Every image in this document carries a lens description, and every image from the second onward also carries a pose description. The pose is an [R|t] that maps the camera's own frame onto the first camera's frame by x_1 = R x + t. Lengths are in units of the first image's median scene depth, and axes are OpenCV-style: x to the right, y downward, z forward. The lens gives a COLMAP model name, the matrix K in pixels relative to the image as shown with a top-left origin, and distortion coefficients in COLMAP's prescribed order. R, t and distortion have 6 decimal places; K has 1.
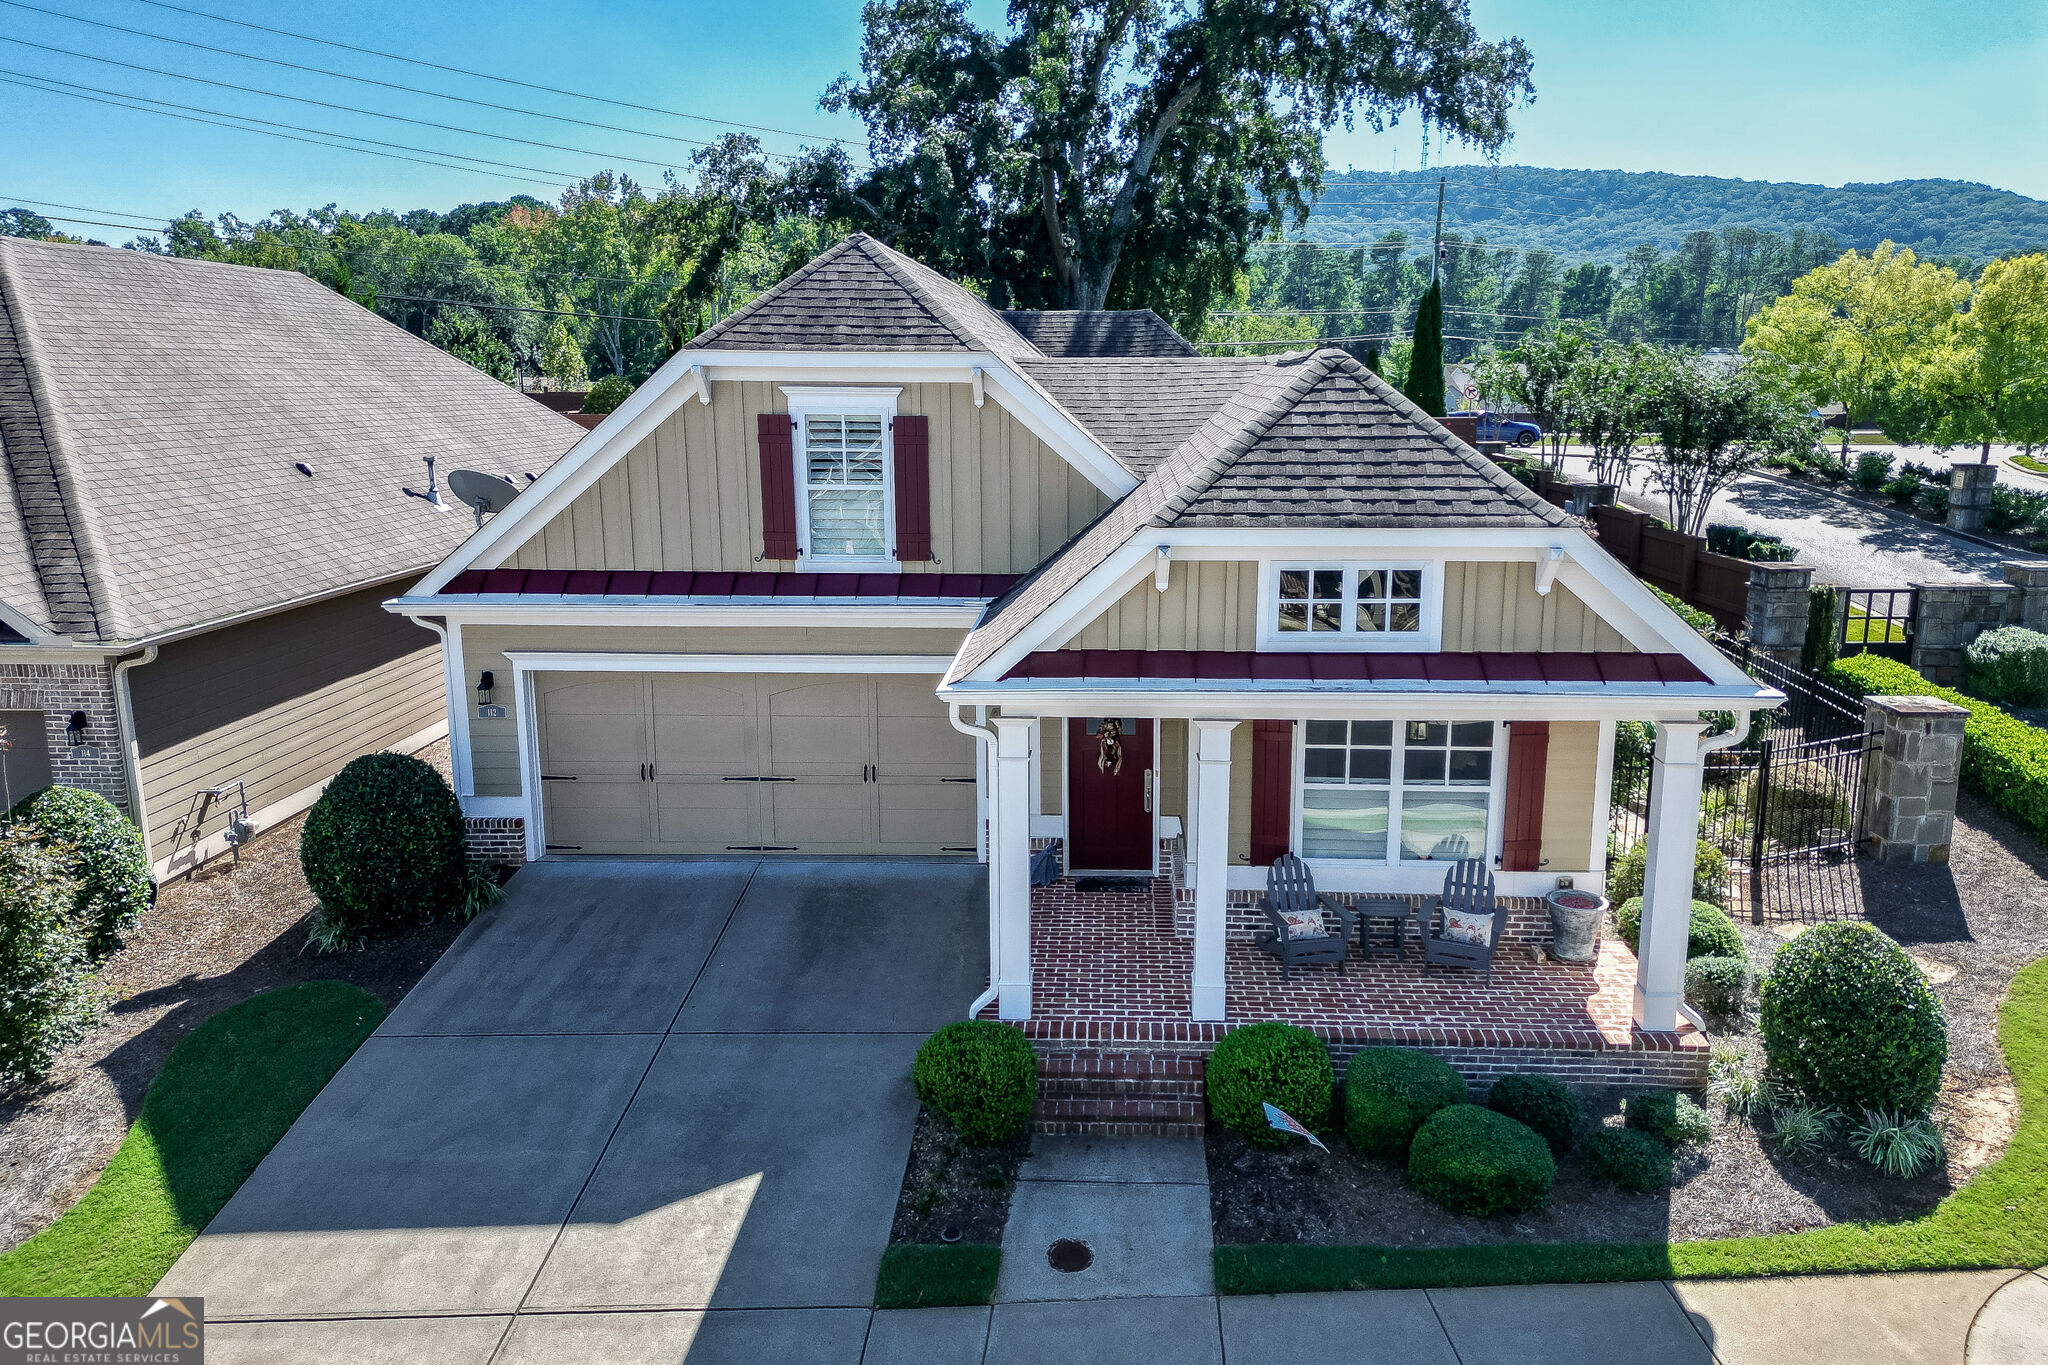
lens RADIAL K [[1431.3, 0, 1083.4], [0, 1431.3, 680.7], [0, 0, 1]] dist [0.074489, -0.067636]
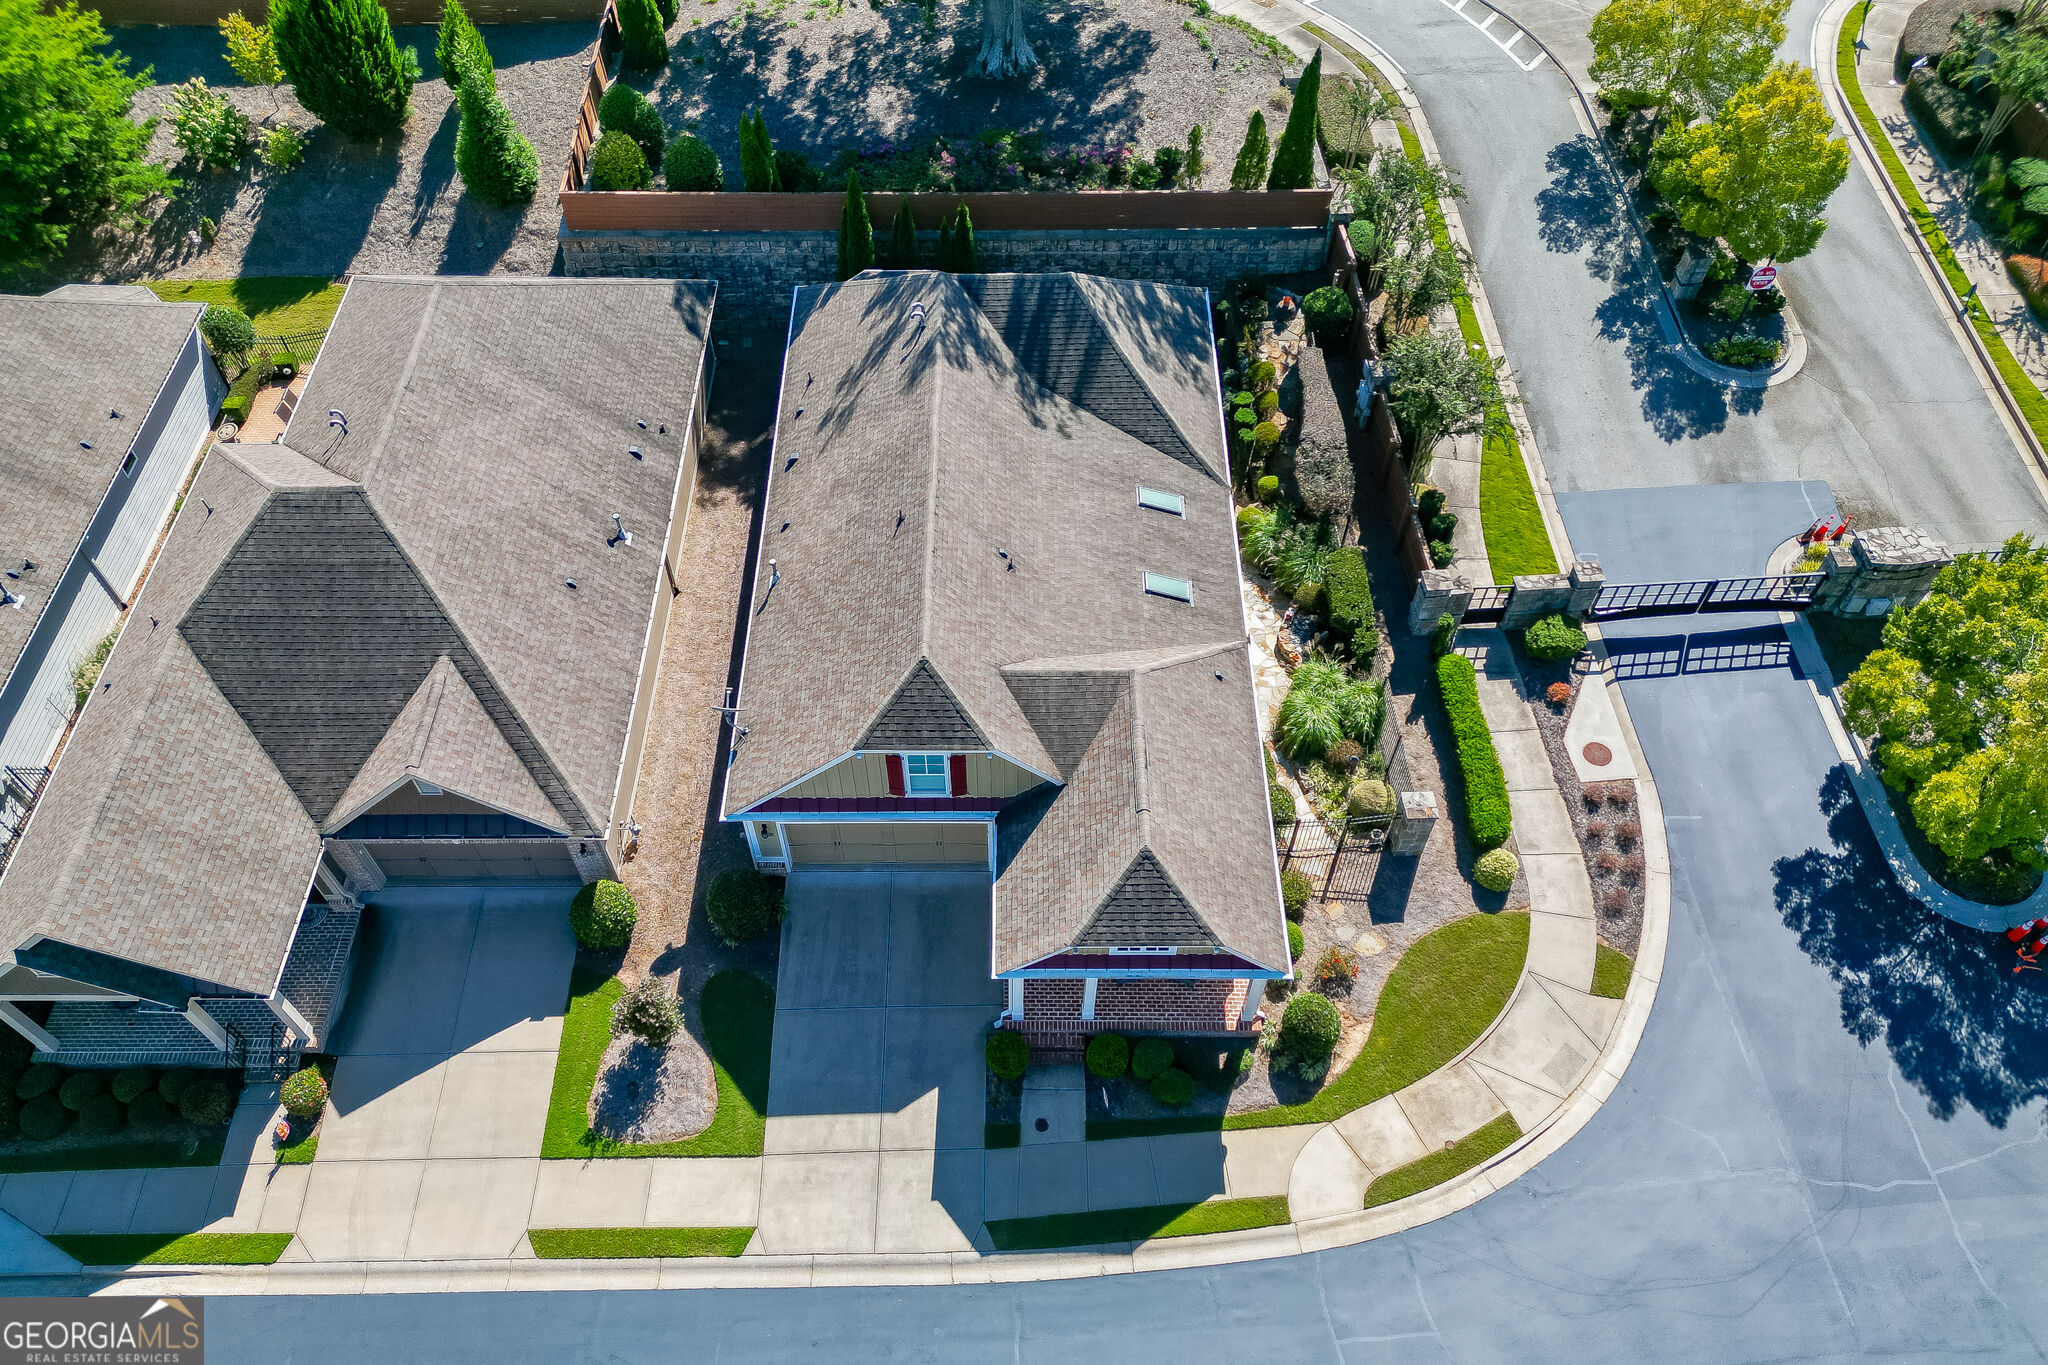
lens RADIAL K [[1431.3, 0, 1018.5], [0, 1431.3, 739.5], [0, 0, 1]] dist [0.074489, -0.067636]
pose [[0.999627, -0.022297, 0.015799, -0.061824], [0.006210, 0.748360, 0.663264, -1.593672], [-0.026612, -0.662918, 0.748219, -0.562839]]
